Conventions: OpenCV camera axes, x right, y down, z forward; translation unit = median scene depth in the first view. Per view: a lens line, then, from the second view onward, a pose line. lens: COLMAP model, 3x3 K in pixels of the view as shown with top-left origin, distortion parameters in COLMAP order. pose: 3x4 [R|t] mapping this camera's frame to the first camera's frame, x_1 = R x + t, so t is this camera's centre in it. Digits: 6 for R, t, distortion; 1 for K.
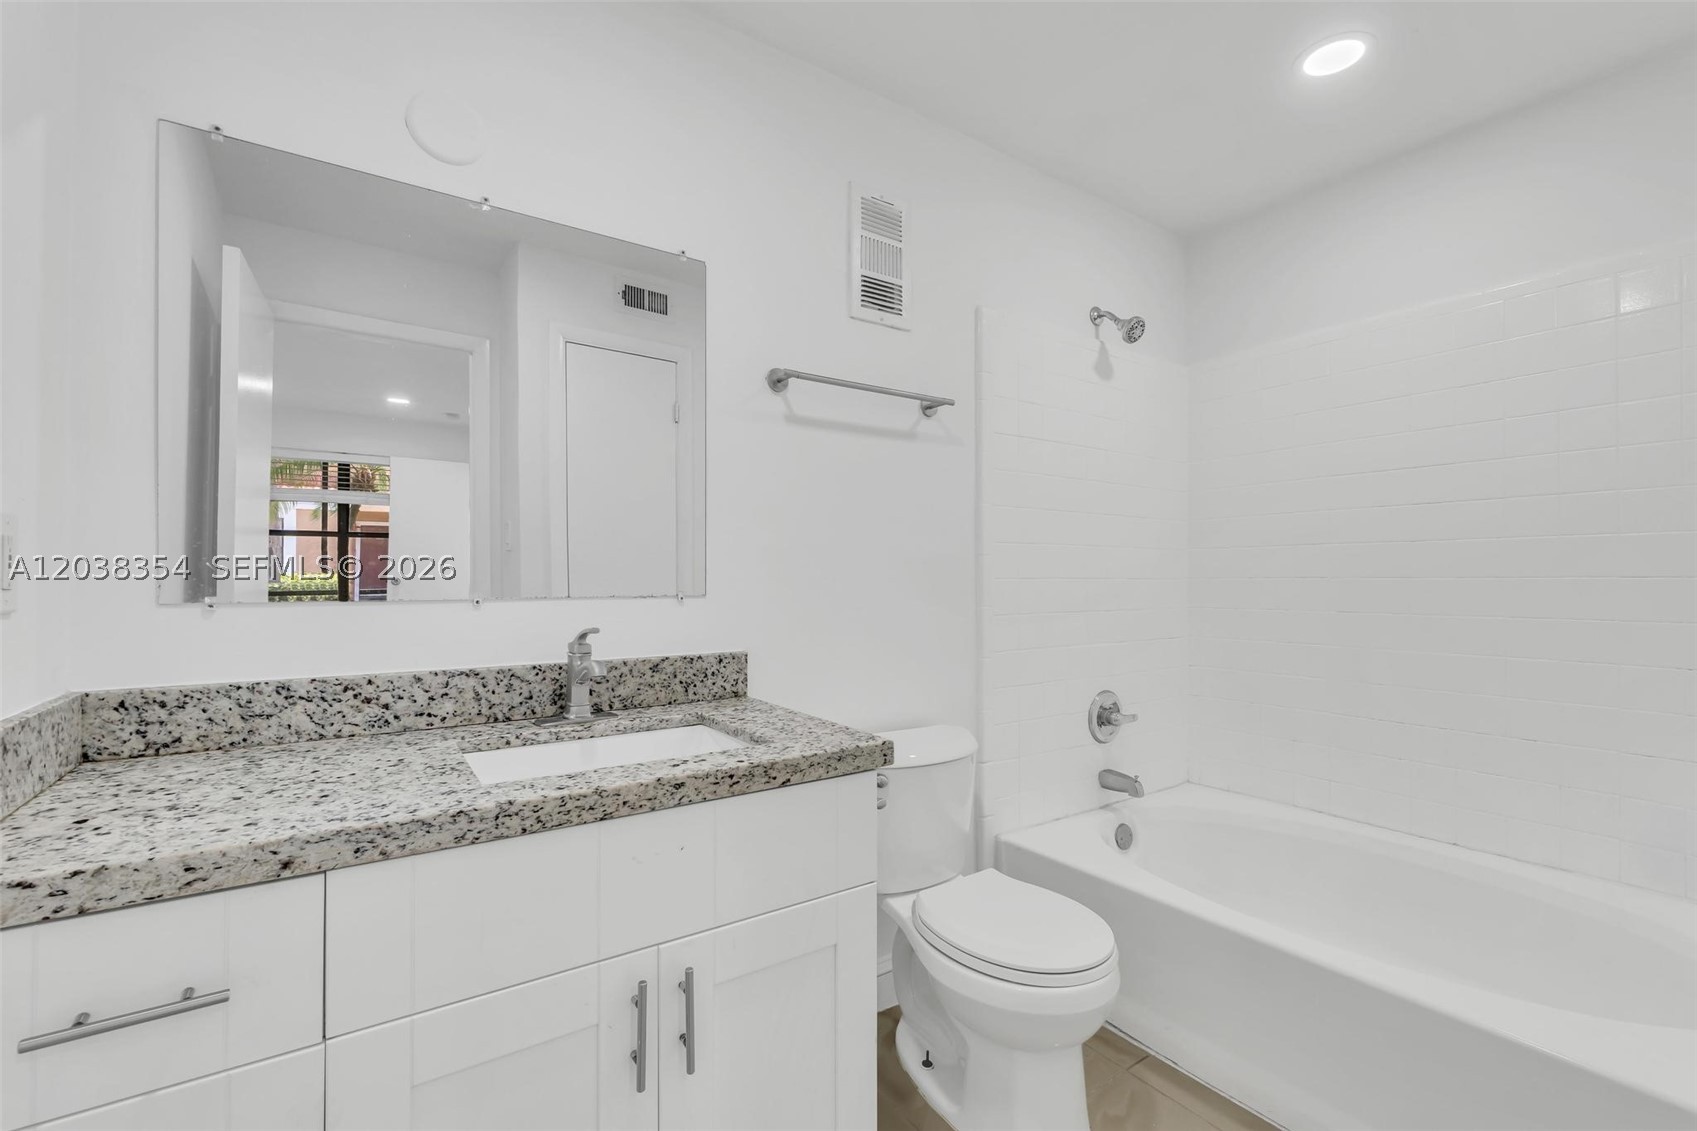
lens RADIAL K [[733.2, 0, 841.2], [0, 733.2, 579.7], [0, 0, 1]] dist [0.000032, 0.000206]
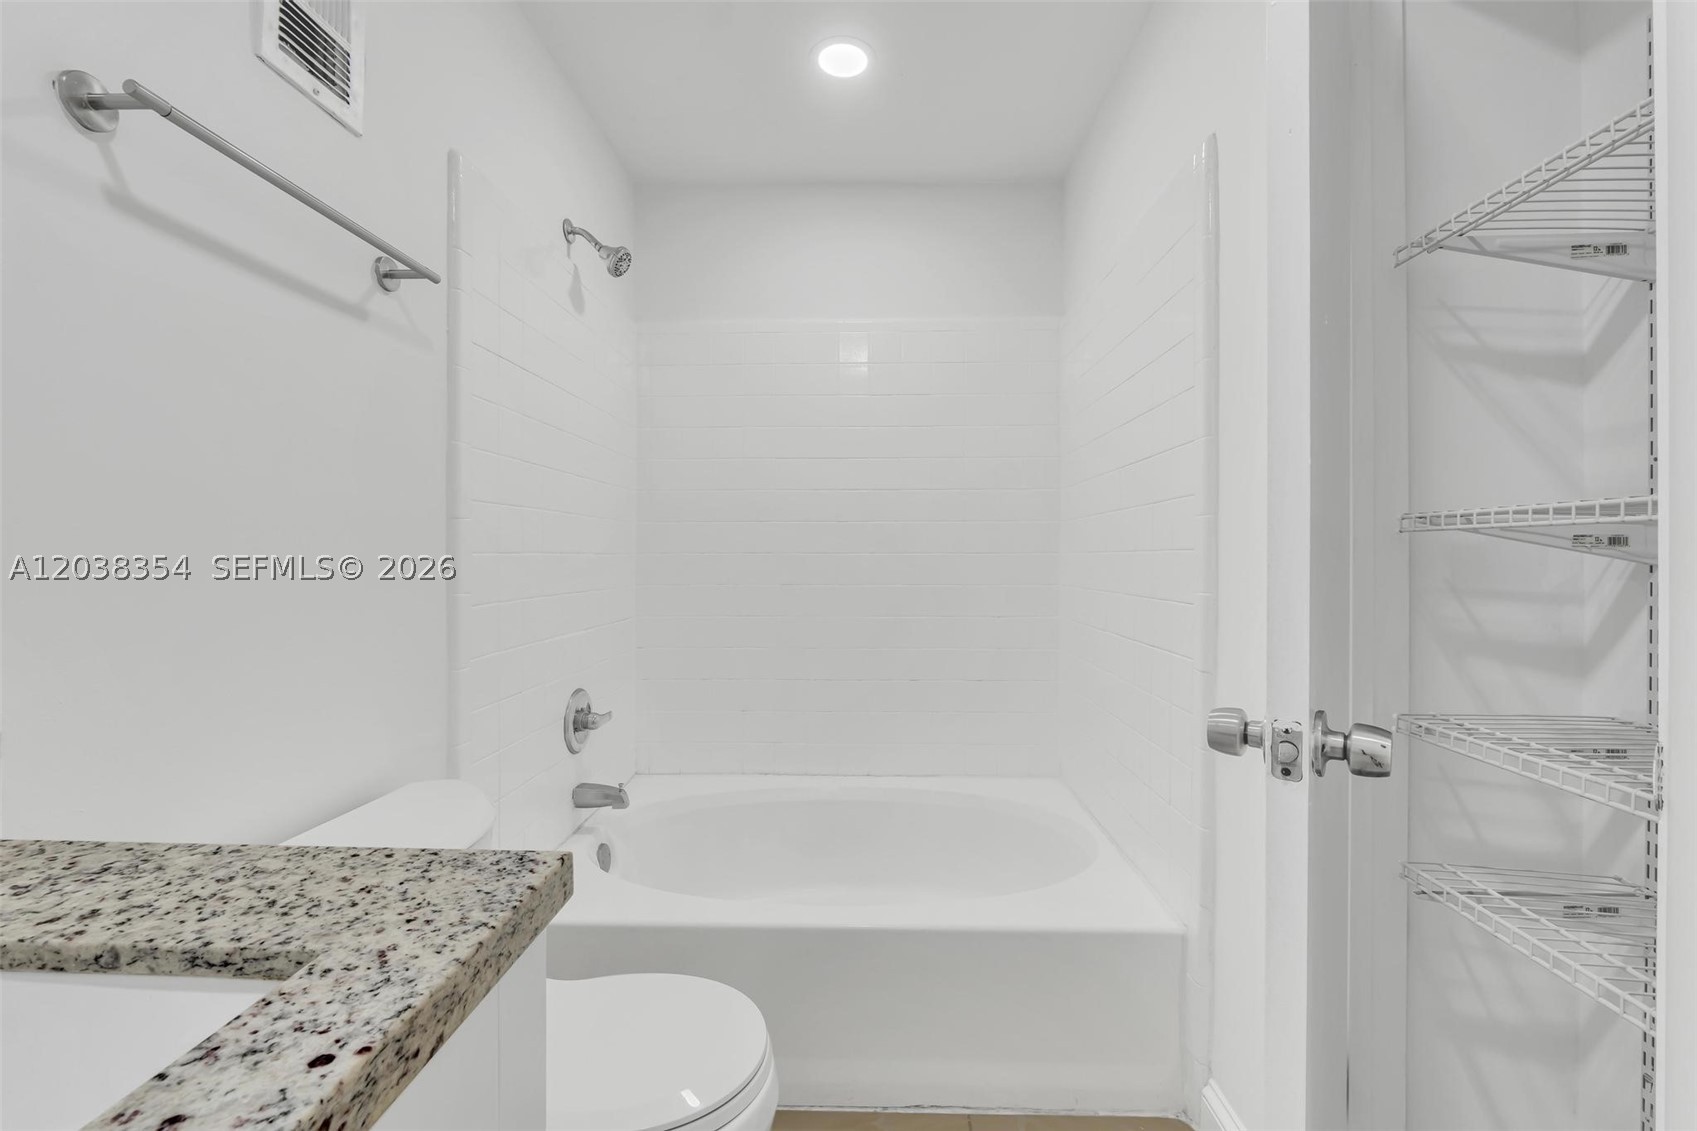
lens RADIAL K [[733.2, 0, 860.5], [0, 733.2, 555.3], [0, 0, 1]] dist [0.000032, 0.000206]
pose [[0.577624, 0.002370, 0.816300, -0.134501], [-0.005064, 0.999987, 0.000680, -0.001204], [-0.816288, -0.004526, 0.577628, 0.275403]]
